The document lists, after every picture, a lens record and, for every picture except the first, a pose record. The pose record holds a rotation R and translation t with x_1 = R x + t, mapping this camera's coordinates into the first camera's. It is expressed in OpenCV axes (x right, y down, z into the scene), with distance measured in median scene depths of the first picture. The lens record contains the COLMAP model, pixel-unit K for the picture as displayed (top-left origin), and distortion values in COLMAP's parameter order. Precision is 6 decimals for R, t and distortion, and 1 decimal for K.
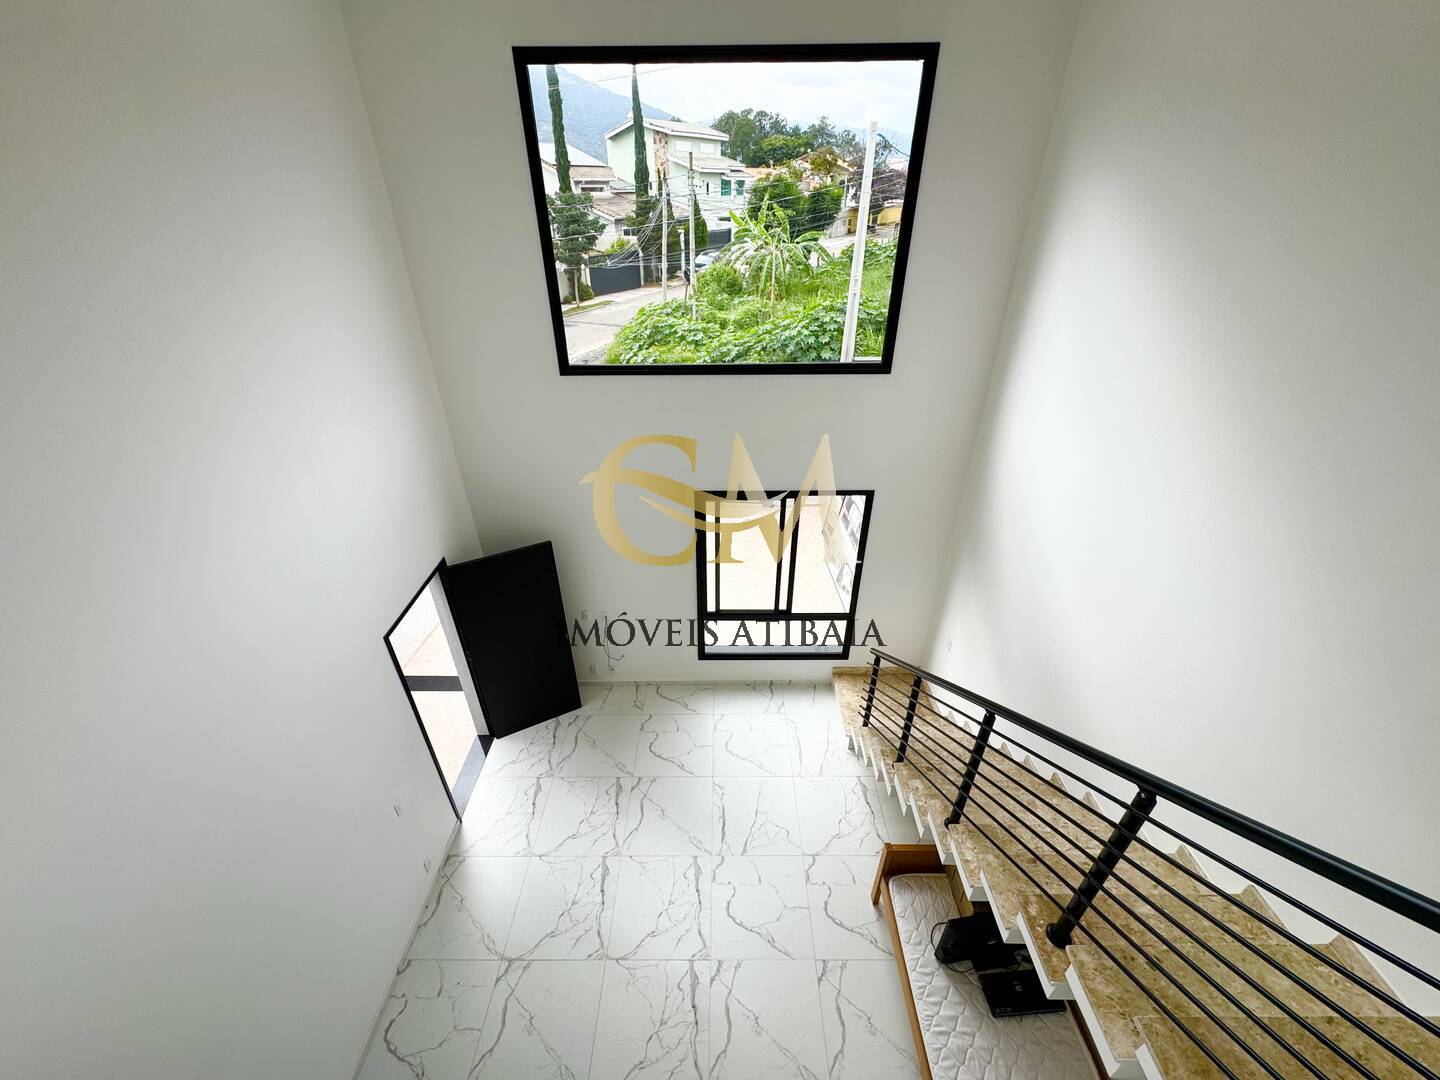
lens RADIAL K [[575.8, 0, 718.4], [0, 575.8, 539.8], [0, 0, 1]] dist [-0.002518, 0.000218]
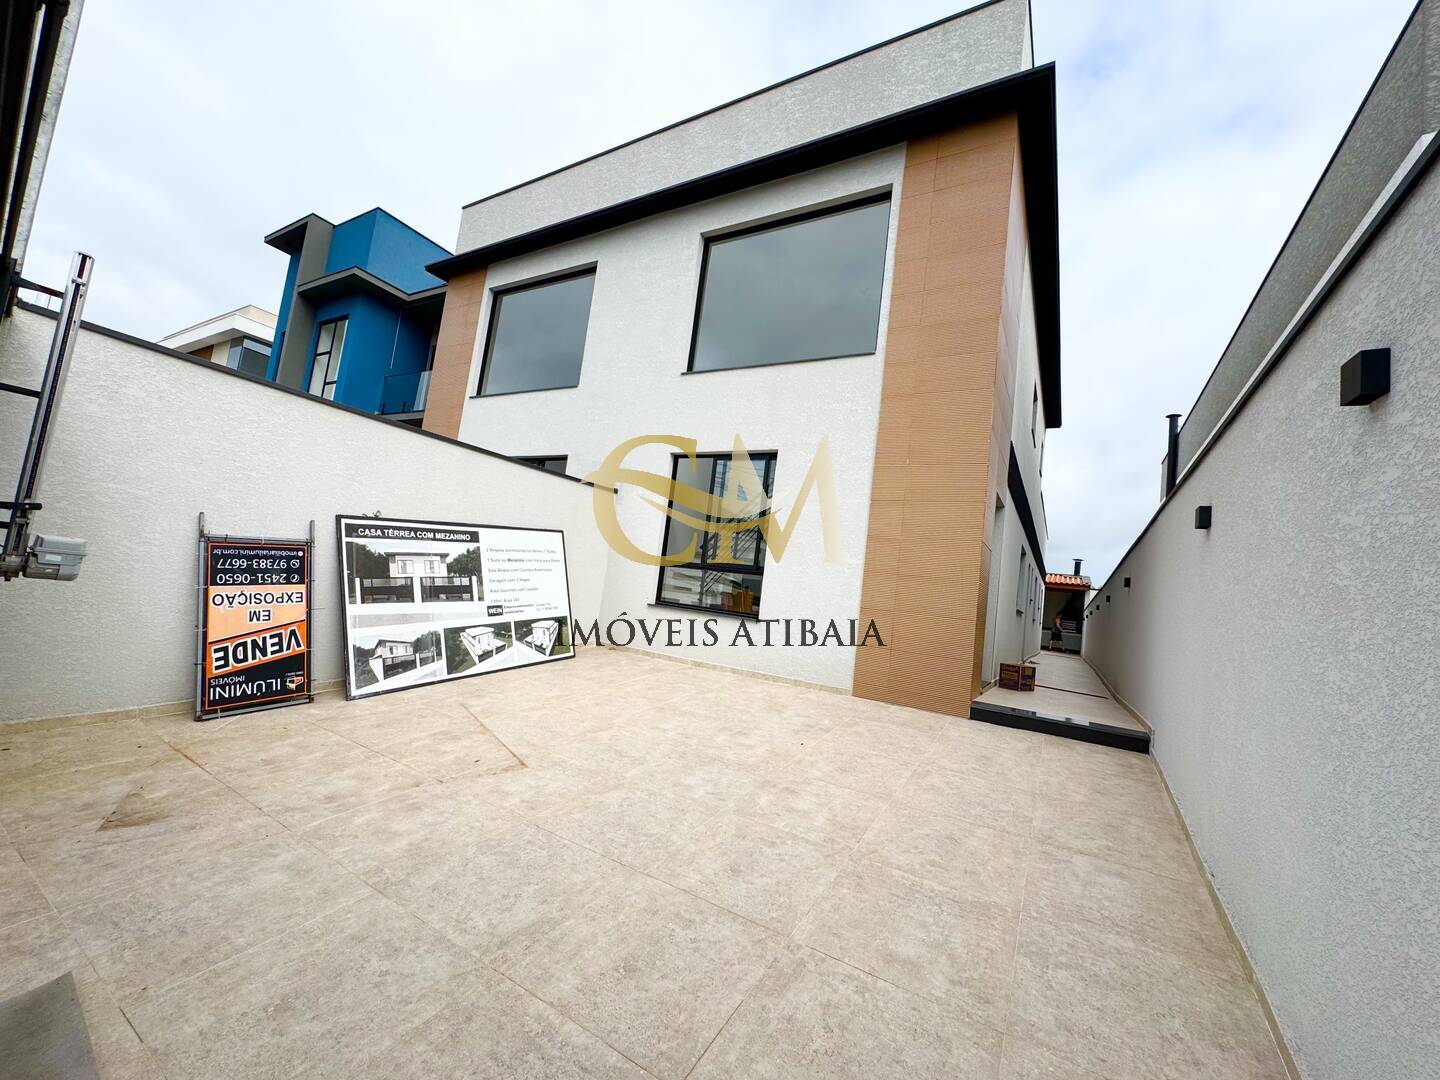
lens RADIAL K [[575.4, 0, 719.1], [0, 575.4, 540.1], [0, 0, 1]] dist [-0.002950, 0.000419]
pose [[-0.855288, -0.054464, 0.515283, -0.101879], [0.161245, 0.917107, 0.364576, -0.068342], [-0.492426, 0.394904, -0.775608, 0.357464]]
